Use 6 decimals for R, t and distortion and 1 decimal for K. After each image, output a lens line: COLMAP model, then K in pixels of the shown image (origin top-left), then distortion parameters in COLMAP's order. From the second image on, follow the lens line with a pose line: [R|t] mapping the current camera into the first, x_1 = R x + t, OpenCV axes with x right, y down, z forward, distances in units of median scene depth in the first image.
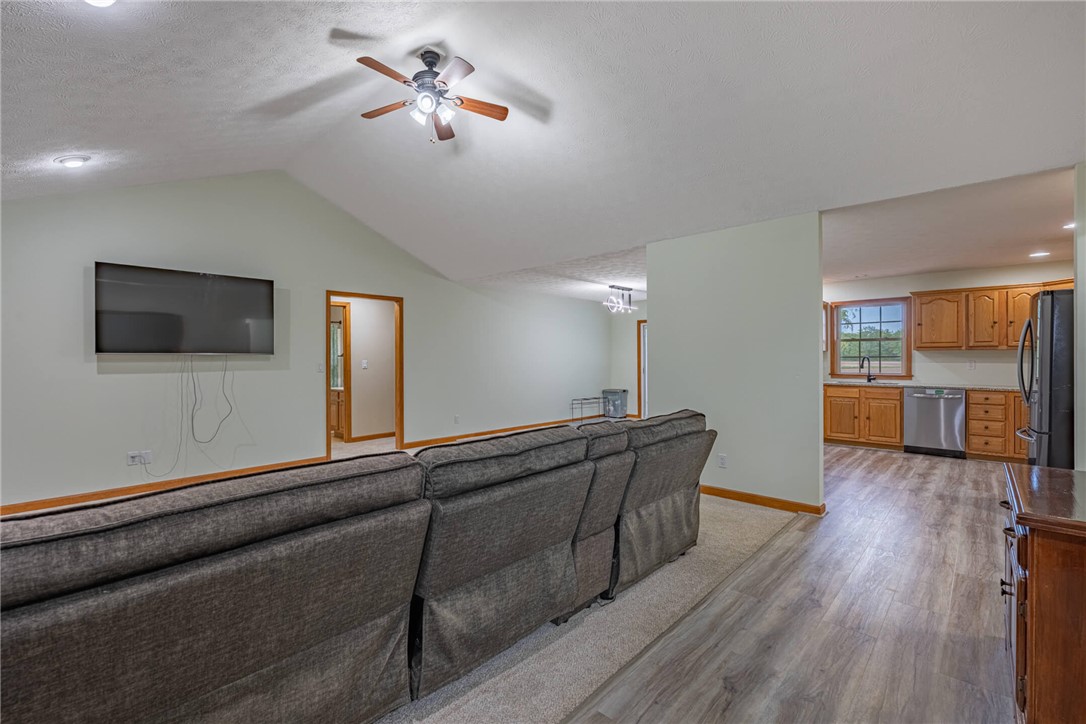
lens RADIAL K [[464.3, 0, 544.1], [0, 464.3, 359.2], [0, 0, 1]] dist [-0.003331, 0.001297]
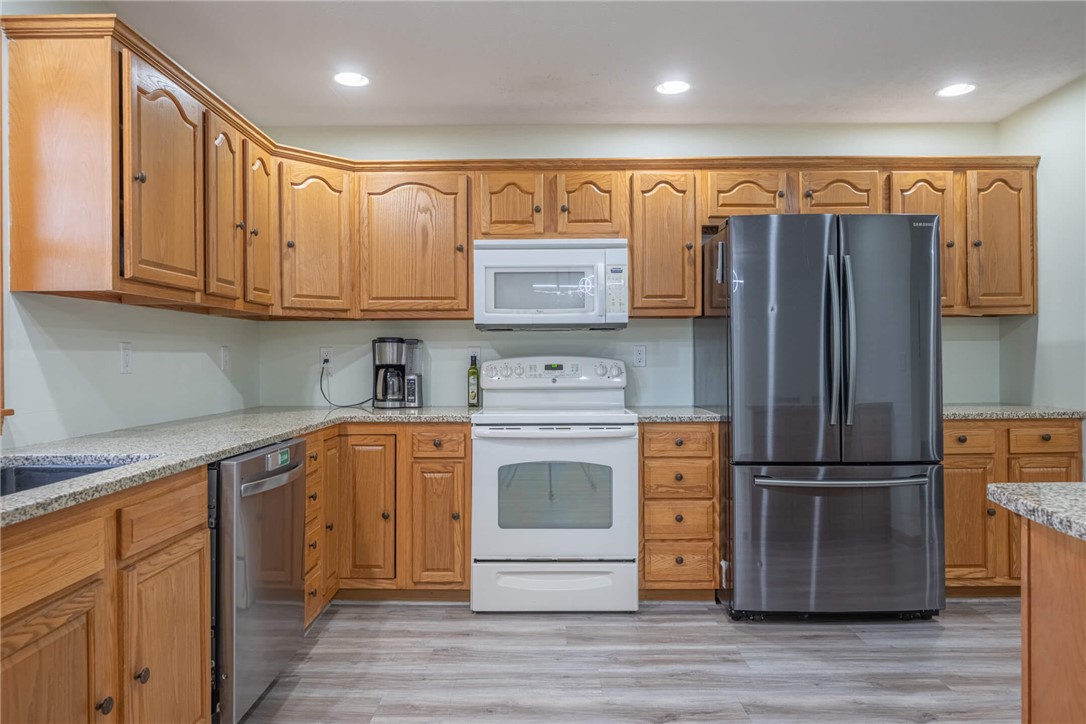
lens RADIAL K [[723.8, 0, 540.7], [0, 723.8, 354.2], [0, 0, 1]] dist [0.001575, -0.003344]
pose [[-0.678854, 0.006963, 0.734240, 0.463389], [0.006923, 0.999971, -0.003082, 0.014536], [-0.734240, 0.002991, -0.678883, 1.212424]]
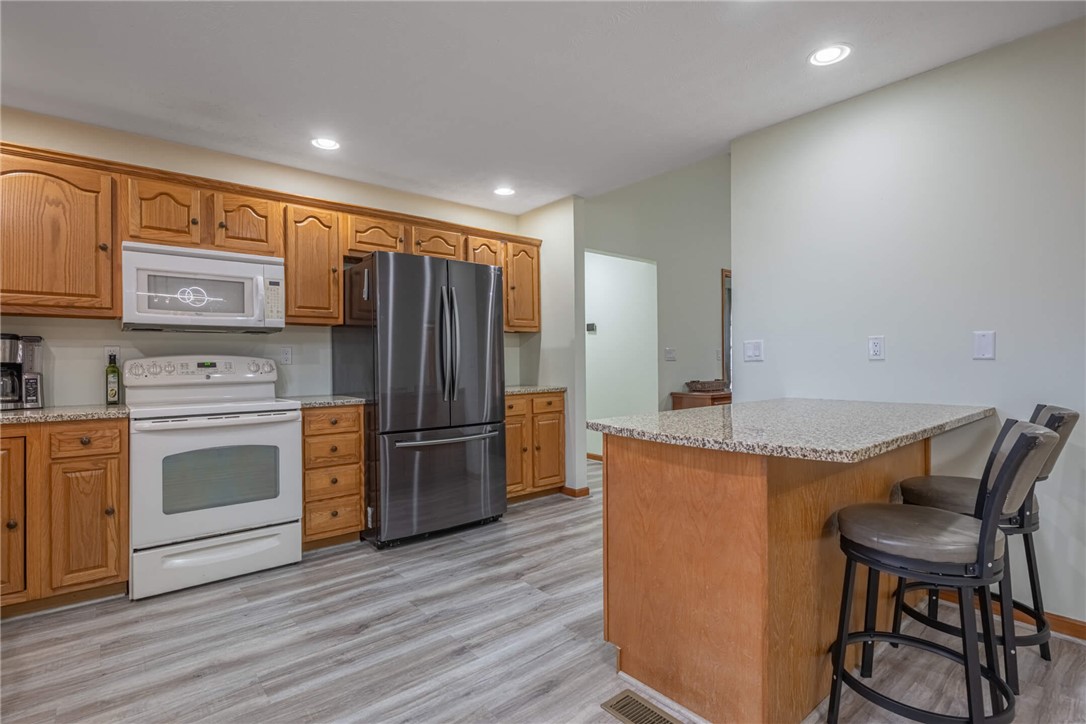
lens RADIAL K [[536.0, 0, 546.4], [0, 536.0, 360.7], [0, 0, 1]] dist [-0.005587, 0.002125]
pose [[-0.993697, 0.009829, 0.111666, 0.535673], [0.009966, 0.999950, 0.000664, 0.023265], [-0.111654, 0.001773, -0.993746, 1.259979]]
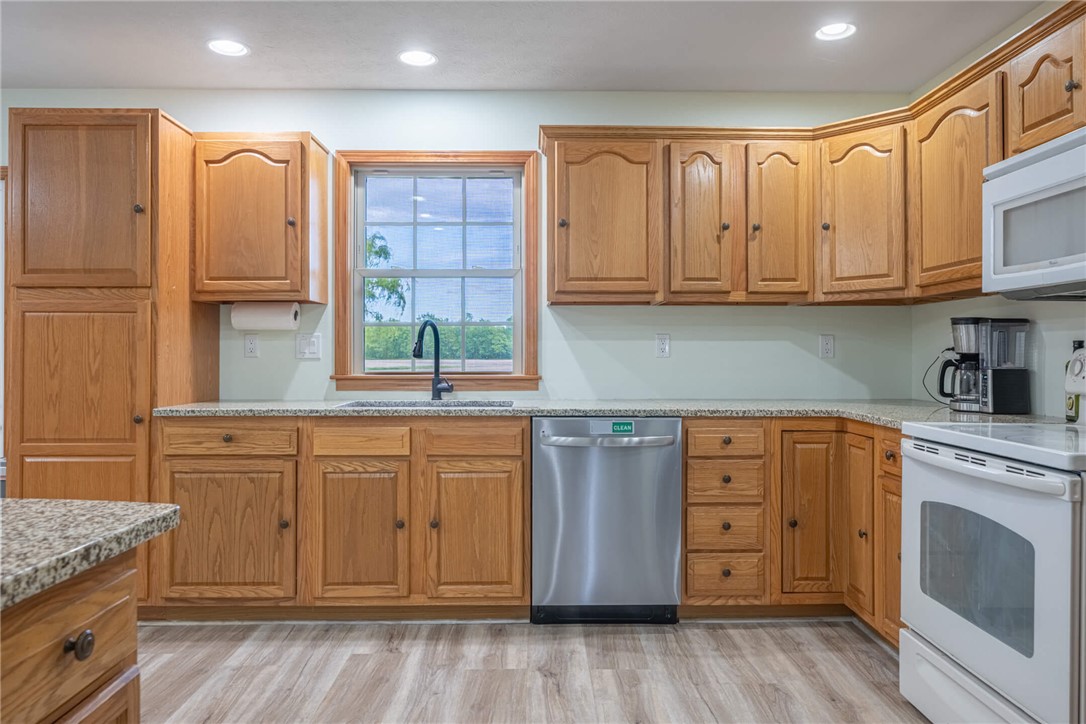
lens RADIAL K [[723.8, 0, 540.9], [0, 723.8, 346.0], [0, 0, 1]] dist [0.001575, -0.003344]
pose [[0.720236, 0.009122, 0.693669, 0.483828], [0.000651, 0.999904, -0.013825, 0.022568], [-0.693729, 0.010408, 0.720161, 0.703747]]
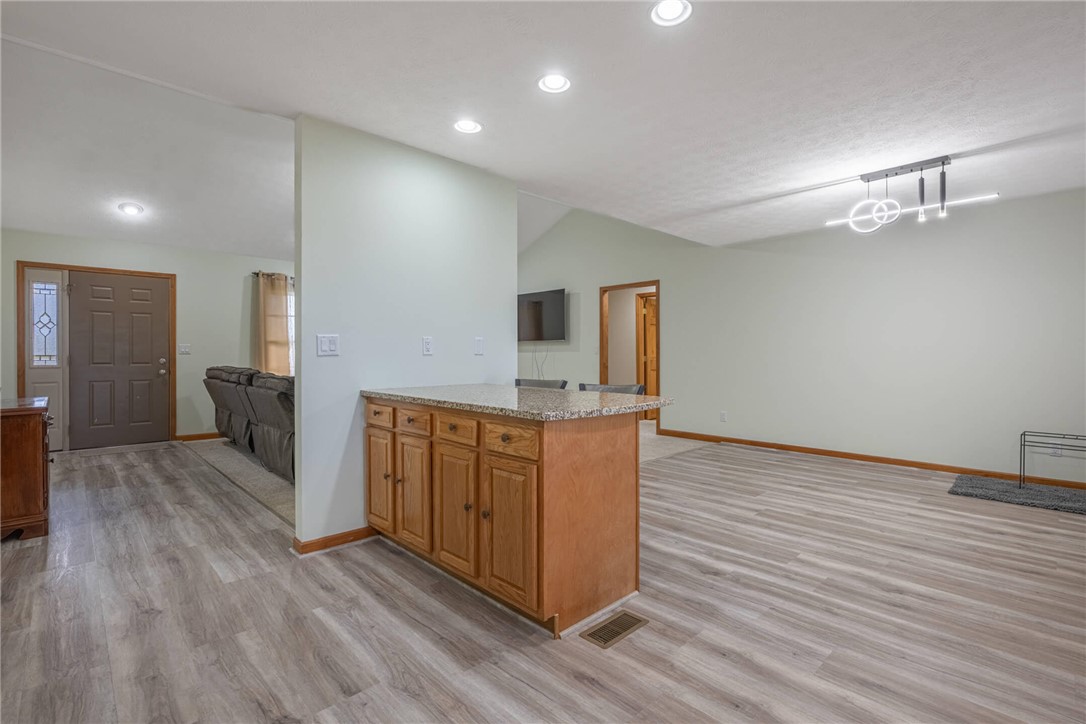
lens RADIAL K [[499.1, 0, 545.8], [0, 499.1, 356.9], [0, 0, 1]] dist [-0.001916, 0.001043]
pose [[-0.047844, 0.008793, -0.998816, 0.873882], [0.000990, 0.999961, 0.008756, 0.023264], [0.998854, -0.000570, -0.047851, 0.929176]]
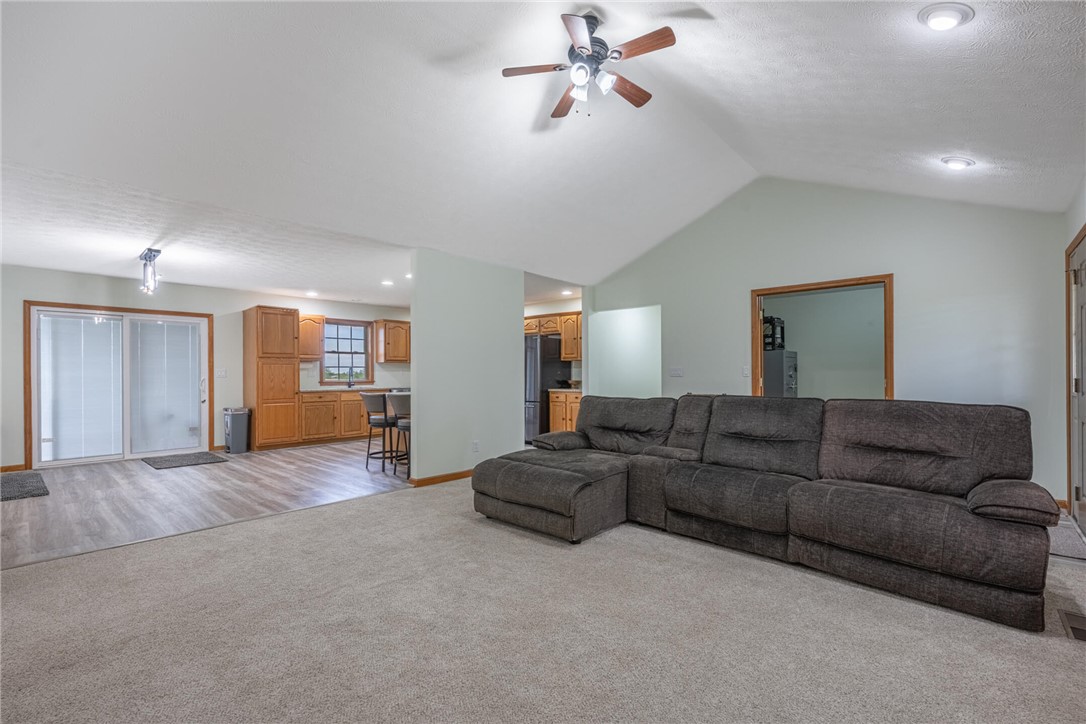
lens RADIAL K [[475.6, 0, 530.8], [0, 475.6, 375.2], [0, 0, 1]] dist [-0.000650, 0.001620]
pose [[0.003278, -0.002902, 0.999990, -0.662954], [0.005412, 0.999981, 0.002885, 0.019007], [-0.999980, 0.005402, 0.003293, 0.633896]]
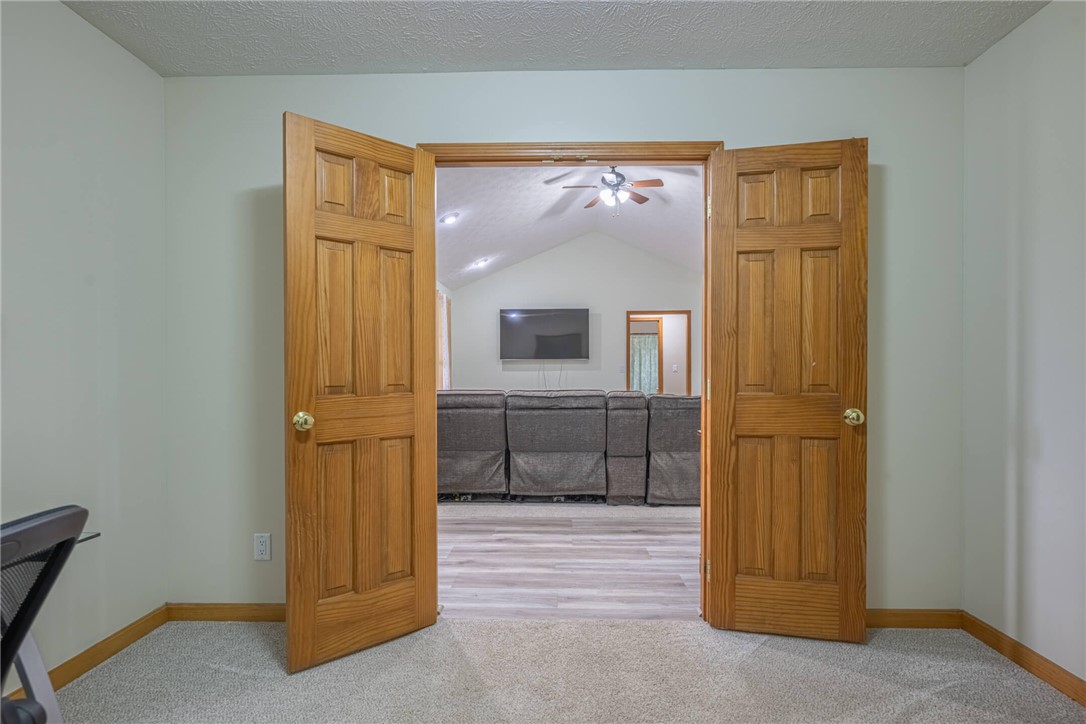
lens RADIAL K [[536.0, 0, 548.8], [0, 536.0, 378.3], [0, 0, 1]] dist [-0.005587, 0.002125]
pose [[0.670761, 0.008221, -0.741628, 0.538602], [0.002162, 0.999913, 0.013039, 0.024795], [0.741671, -0.010350, 0.670684, -0.205038]]
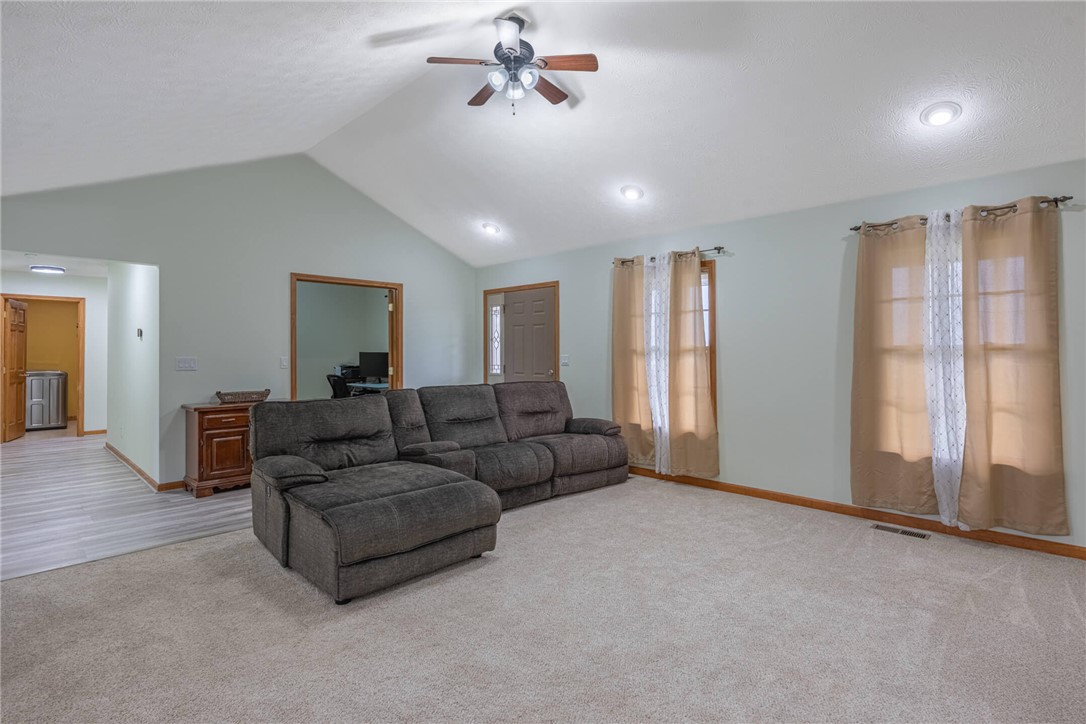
lens RADIAL K [[536.0, 0, 548.7], [0, 536.0, 346.2], [0, 0, 1]] dist [-0.005587, 0.002125]
pose [[-0.999785, 0.004267, 0.020302, -0.182763], [0.003973, 0.999887, -0.014494, 0.002261], [-0.020362, -0.014410, -0.999689, 1.168709]]
